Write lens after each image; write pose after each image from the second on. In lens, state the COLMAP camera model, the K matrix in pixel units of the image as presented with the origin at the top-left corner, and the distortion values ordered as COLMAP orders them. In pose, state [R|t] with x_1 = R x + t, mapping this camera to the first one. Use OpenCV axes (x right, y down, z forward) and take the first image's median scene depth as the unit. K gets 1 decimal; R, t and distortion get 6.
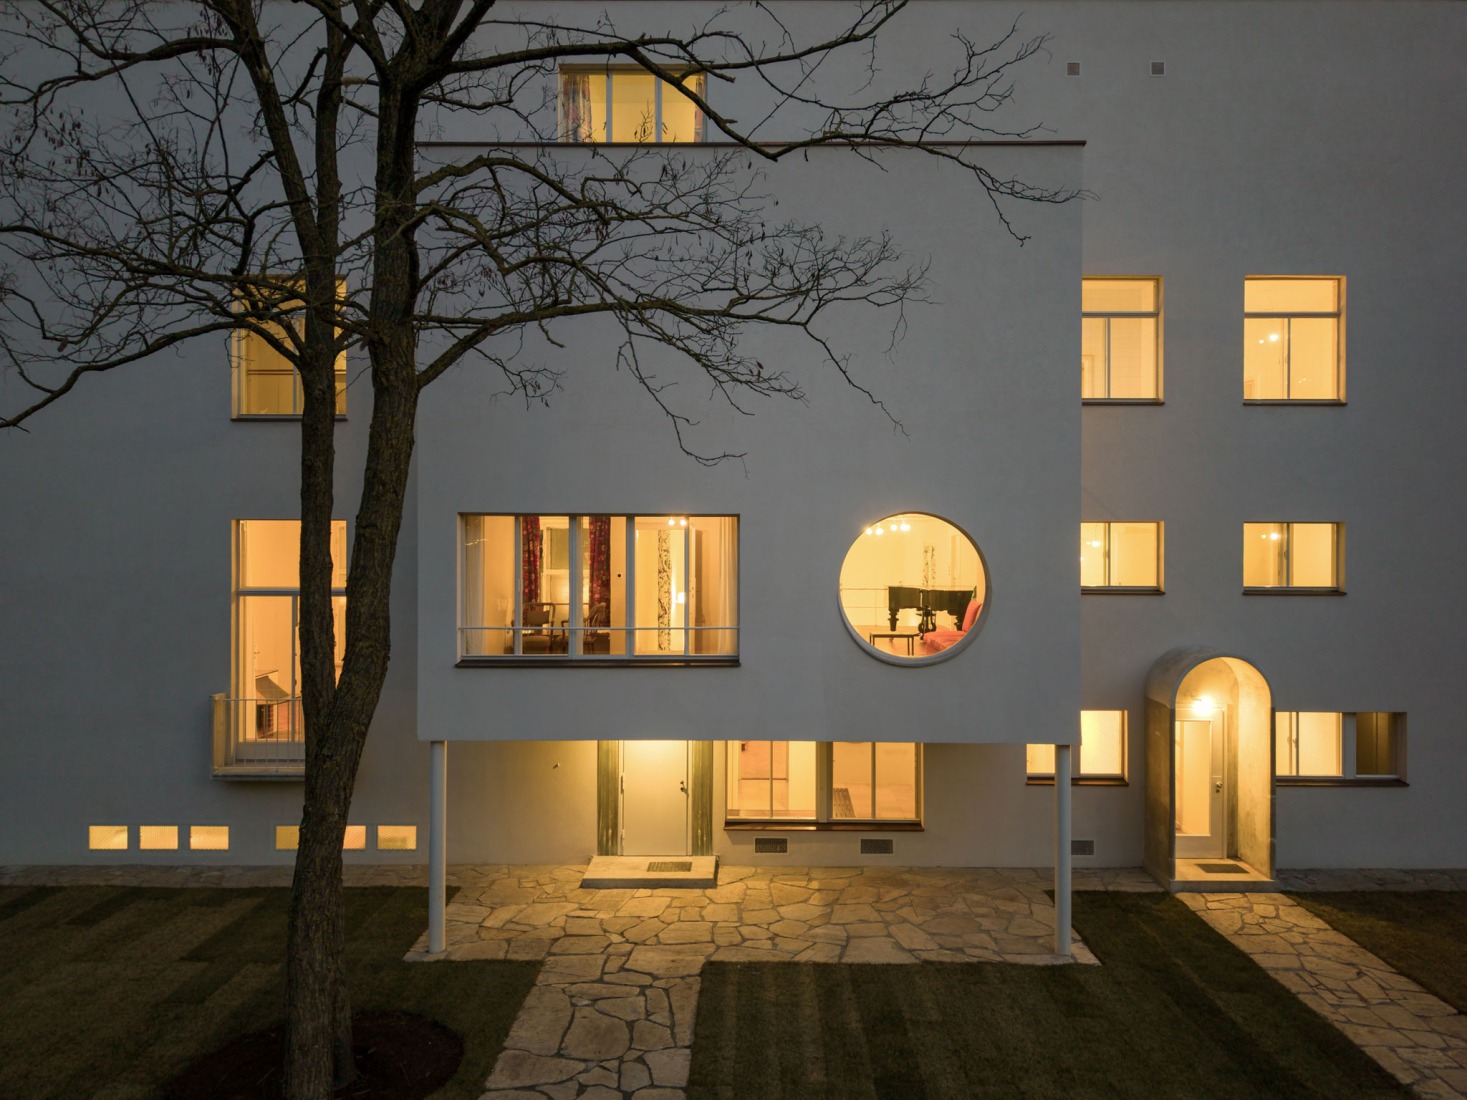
lens RADIAL K [[981.7, 0, 732.8], [0, 981.7, 558.0], [0, 0, 1]] dist [-0.002645, -0.001235]
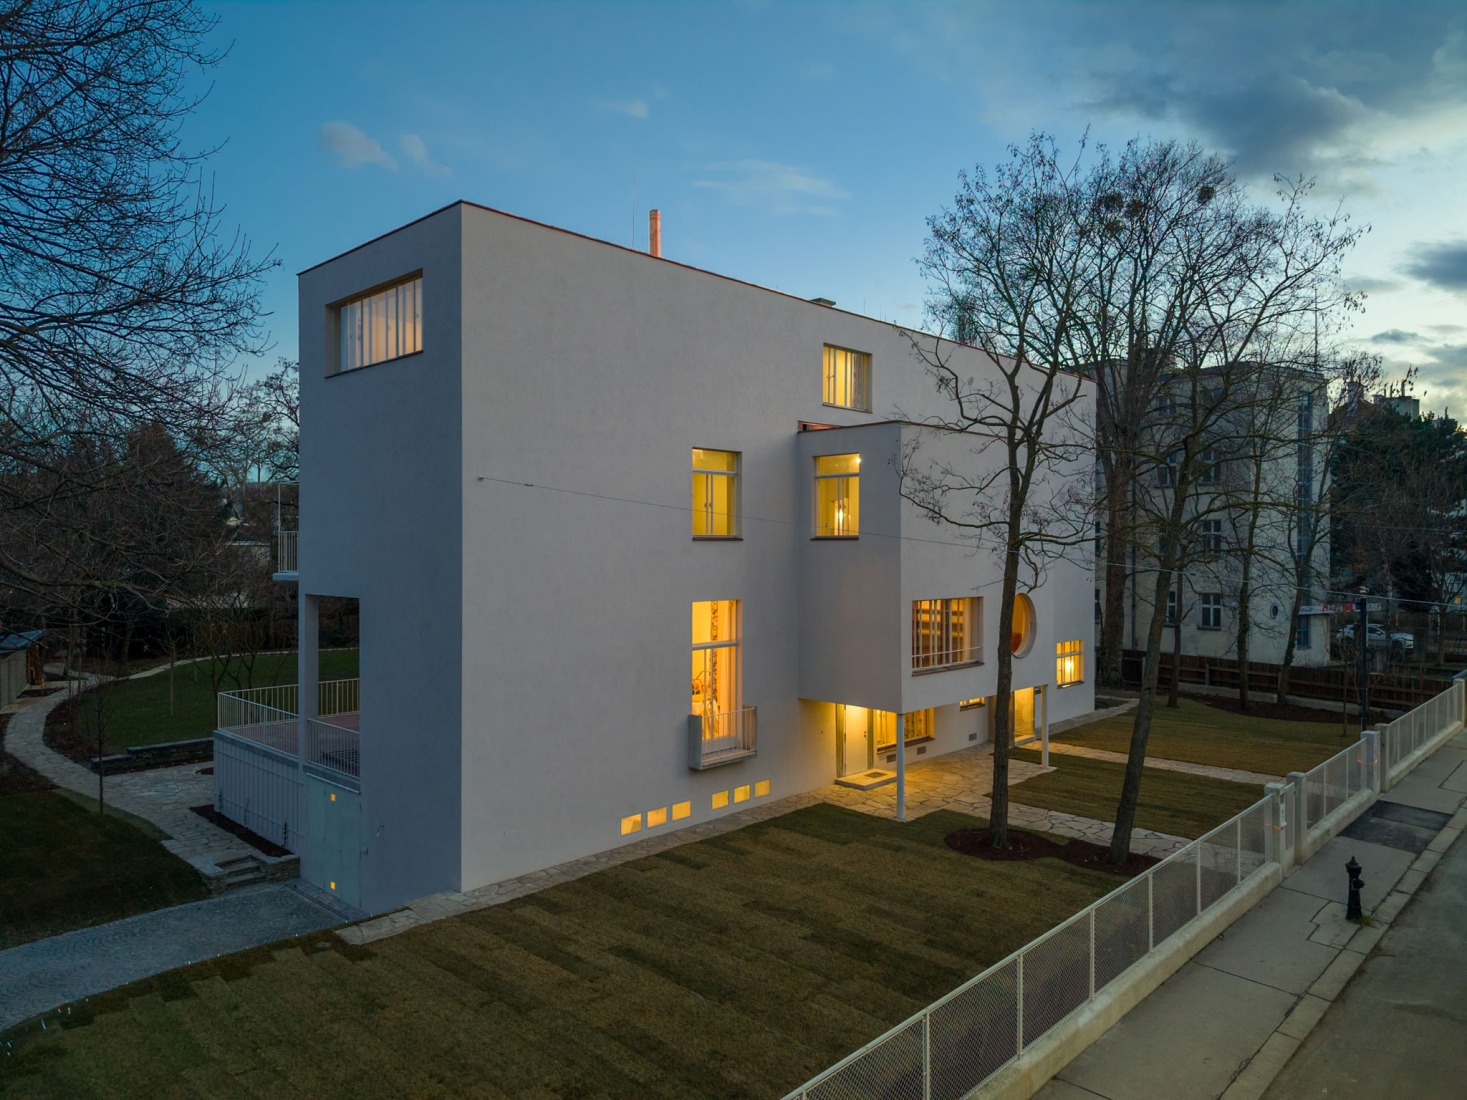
lens RADIAL K [[981.7, 0, 736.1], [0, 981.7, 545.9], [0, 0, 1]] dist [-0.002645, -0.001235]
pose [[0.680739, 0.003321, 0.732519, -1.715717], [-0.001271, 0.999994, -0.003353, -0.131759], [-0.732525, 0.001351, 0.680739, -0.113808]]
